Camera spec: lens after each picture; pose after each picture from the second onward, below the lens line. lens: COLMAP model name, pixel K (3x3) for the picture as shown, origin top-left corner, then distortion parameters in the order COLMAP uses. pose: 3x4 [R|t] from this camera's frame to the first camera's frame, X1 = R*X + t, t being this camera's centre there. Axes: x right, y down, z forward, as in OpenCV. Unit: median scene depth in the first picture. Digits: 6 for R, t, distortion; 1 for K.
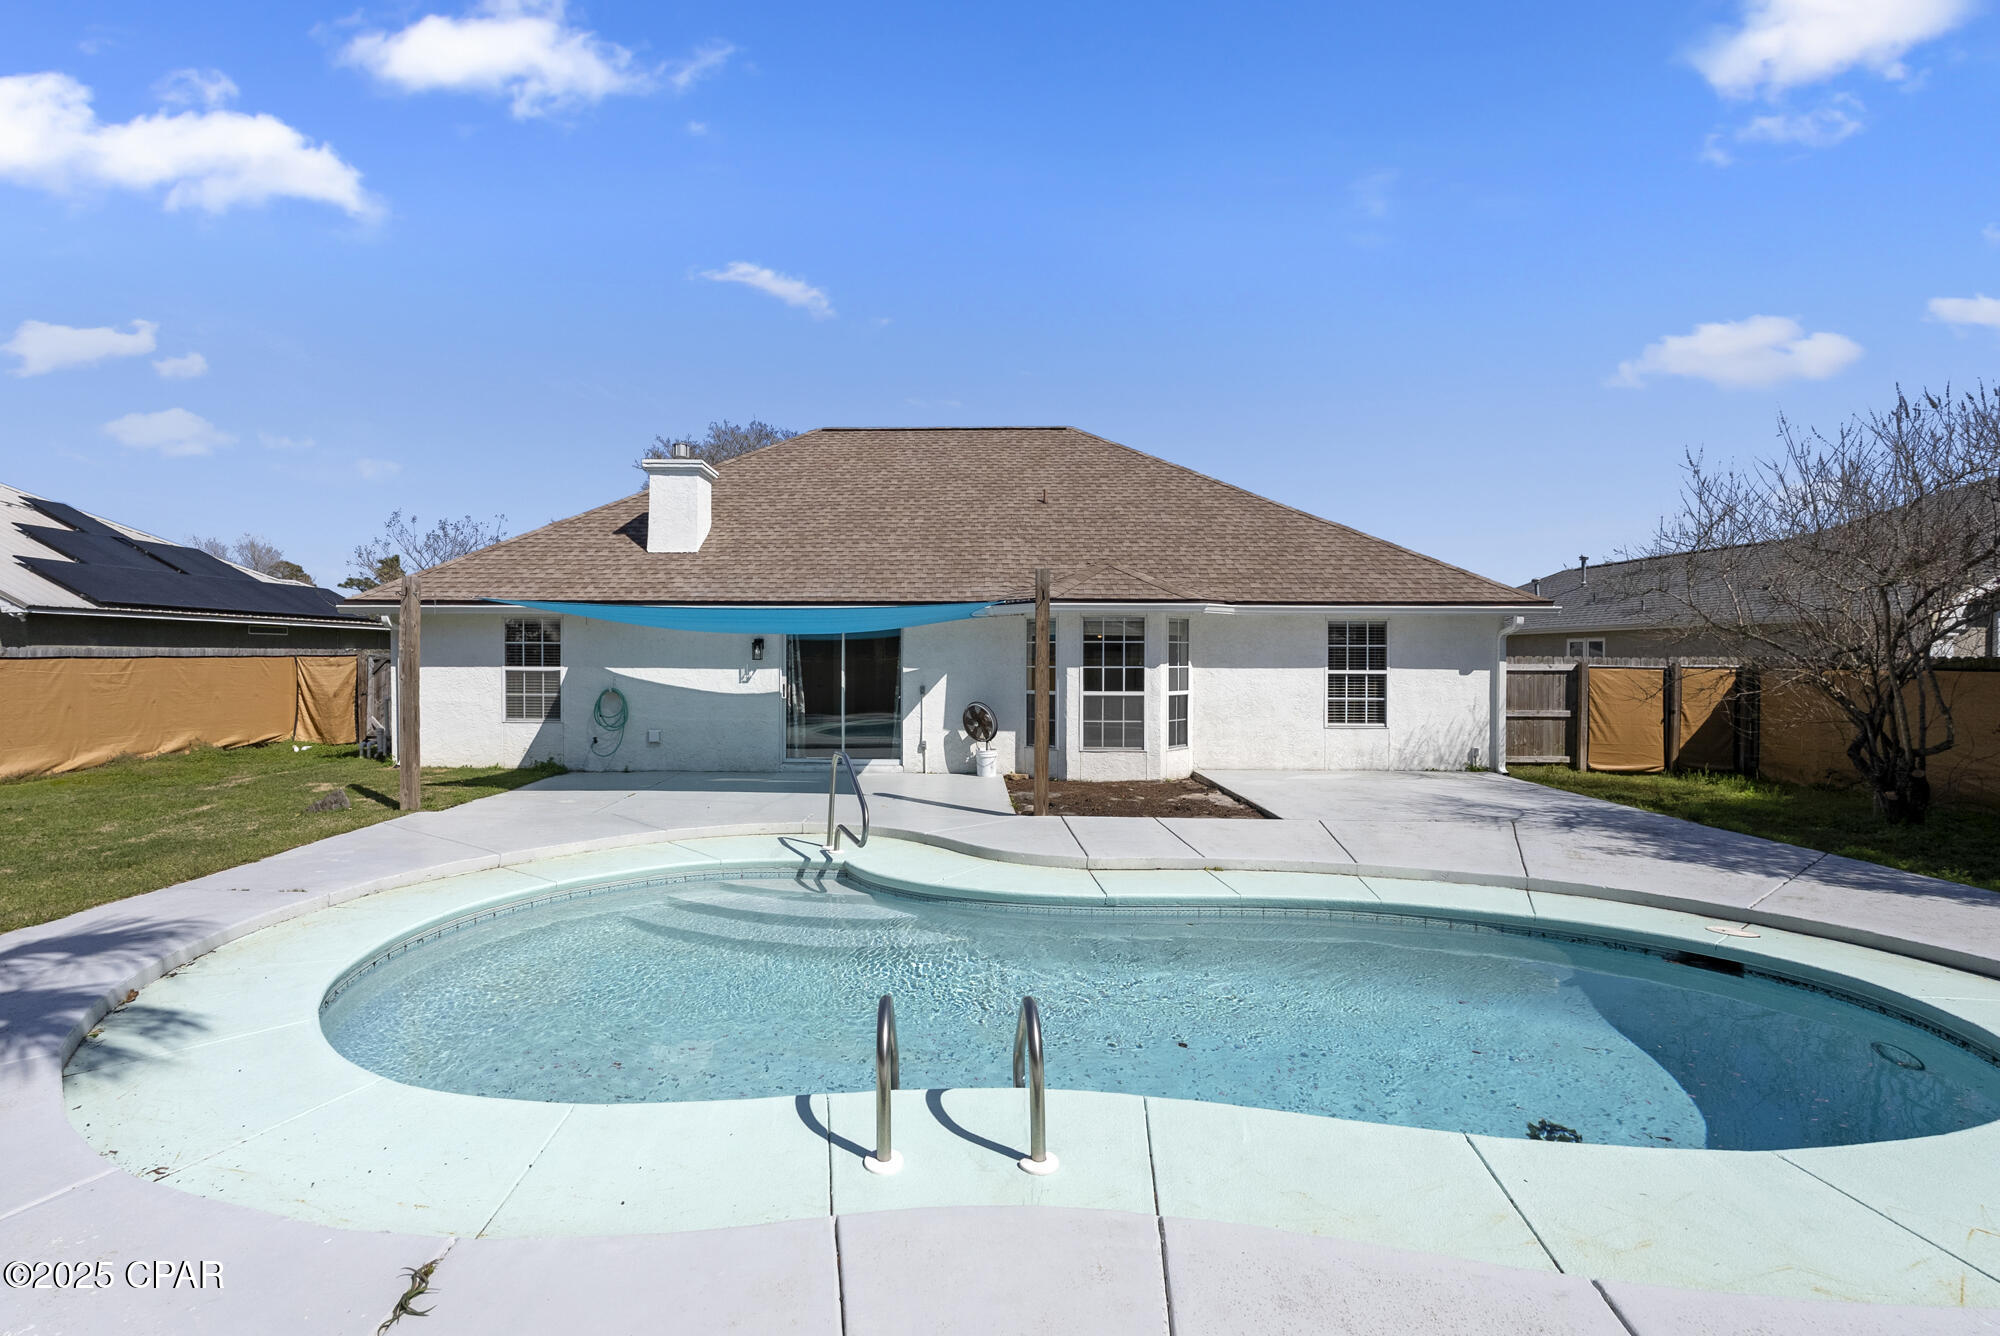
lens RADIAL K [[877.9, 0, 1000.2], [0, 877.9, 666.9], [0, 0, 1]] dist [-0.003067, -0.001055]
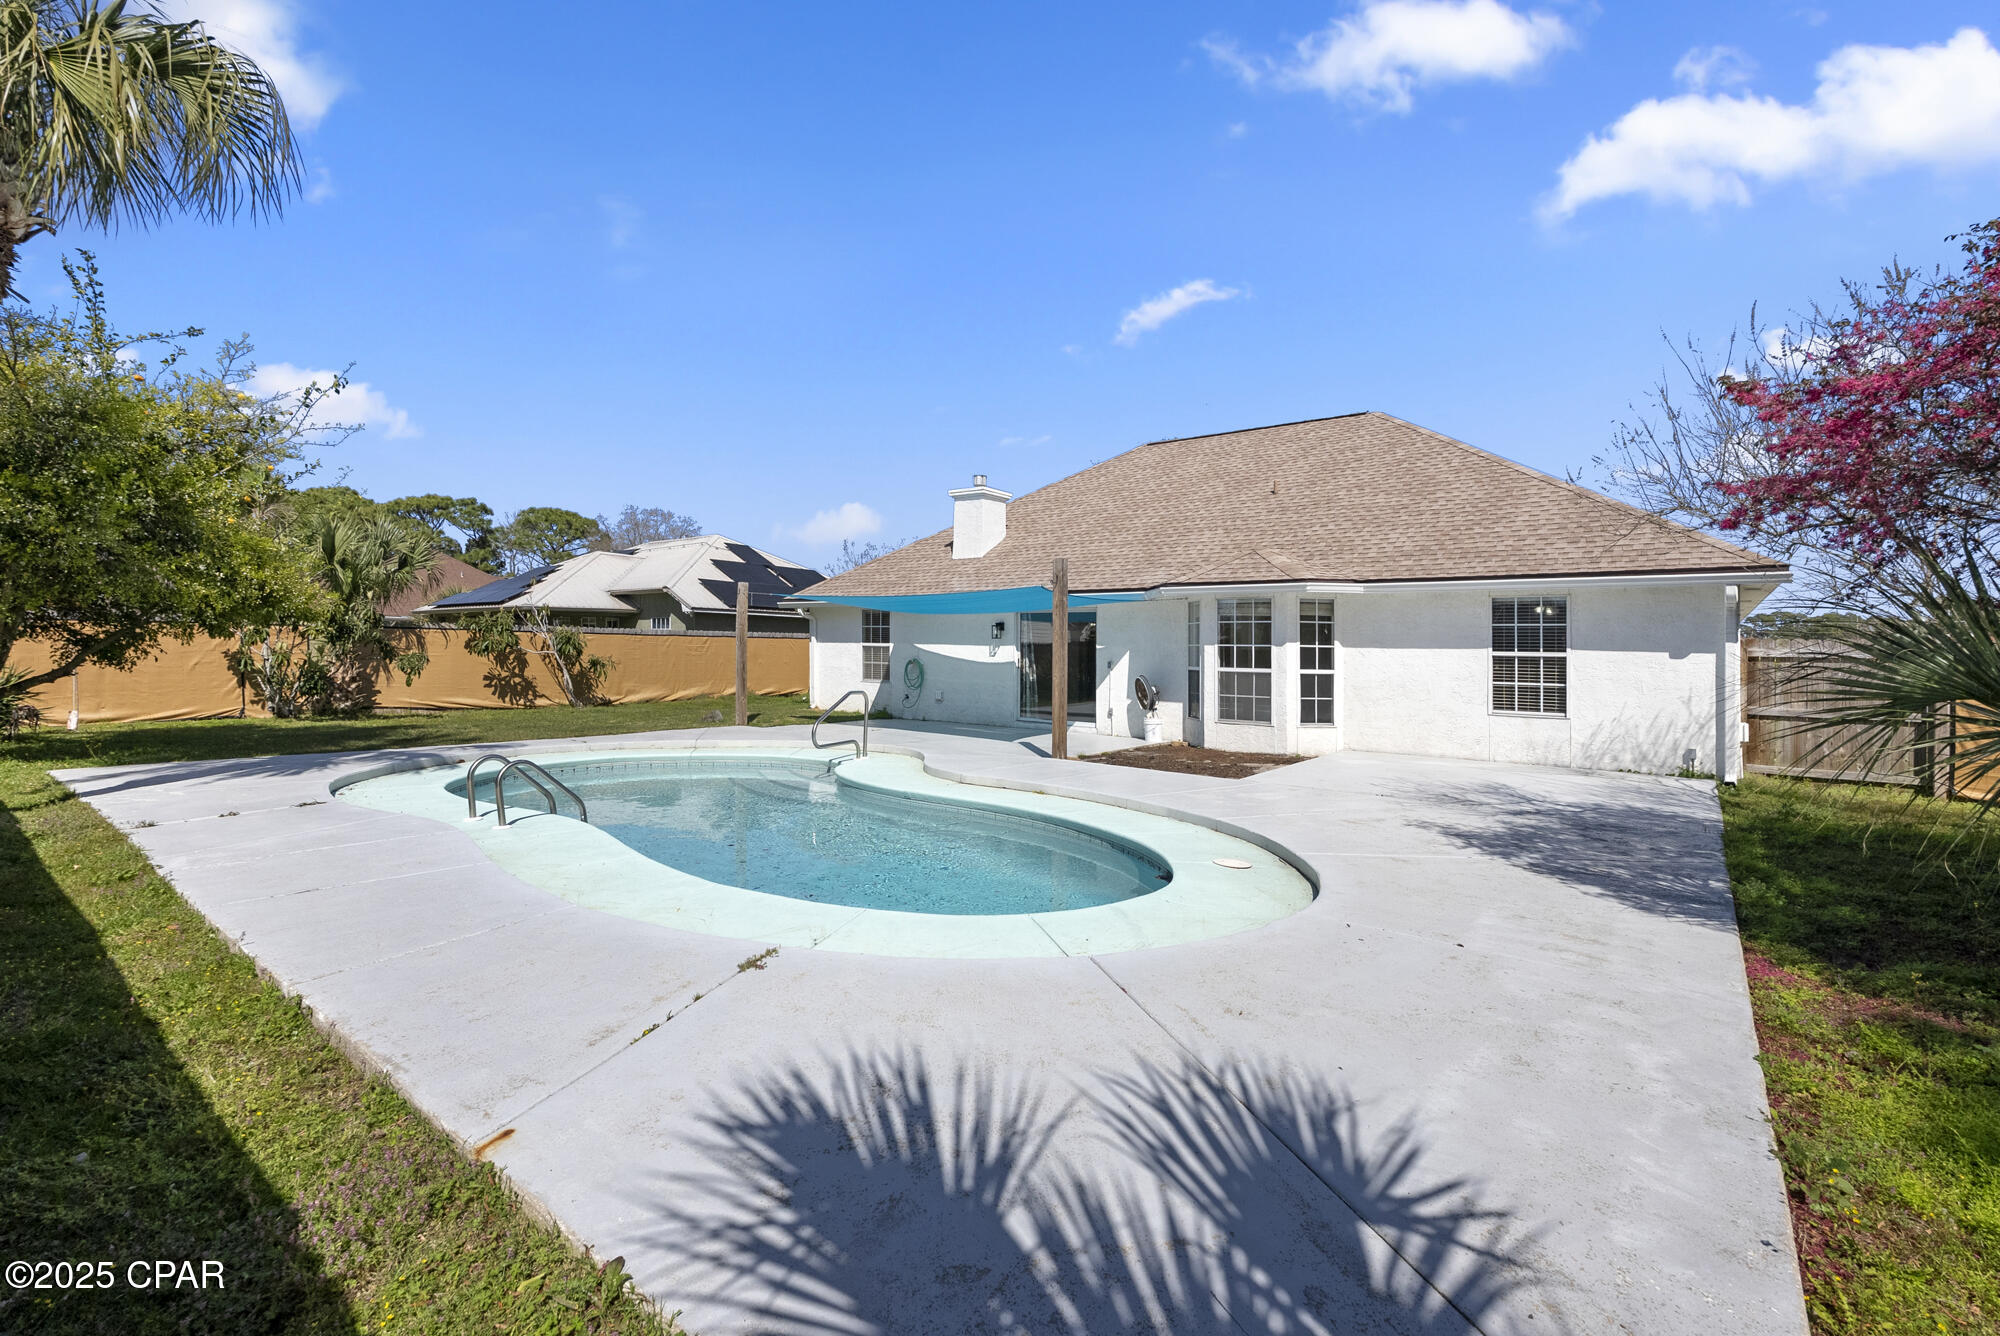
lens RADIAL K [[877.9, 0, 996.9], [0, 877.9, 656.3], [0, 0, 1]] dist [-0.003067, -0.001055]
pose [[0.799690, 0.014788, -0.600231, 0.509706], [-0.017248, 0.999850, 0.001654, 0.016136], [0.600165, 0.009030, 0.799825, -0.039241]]
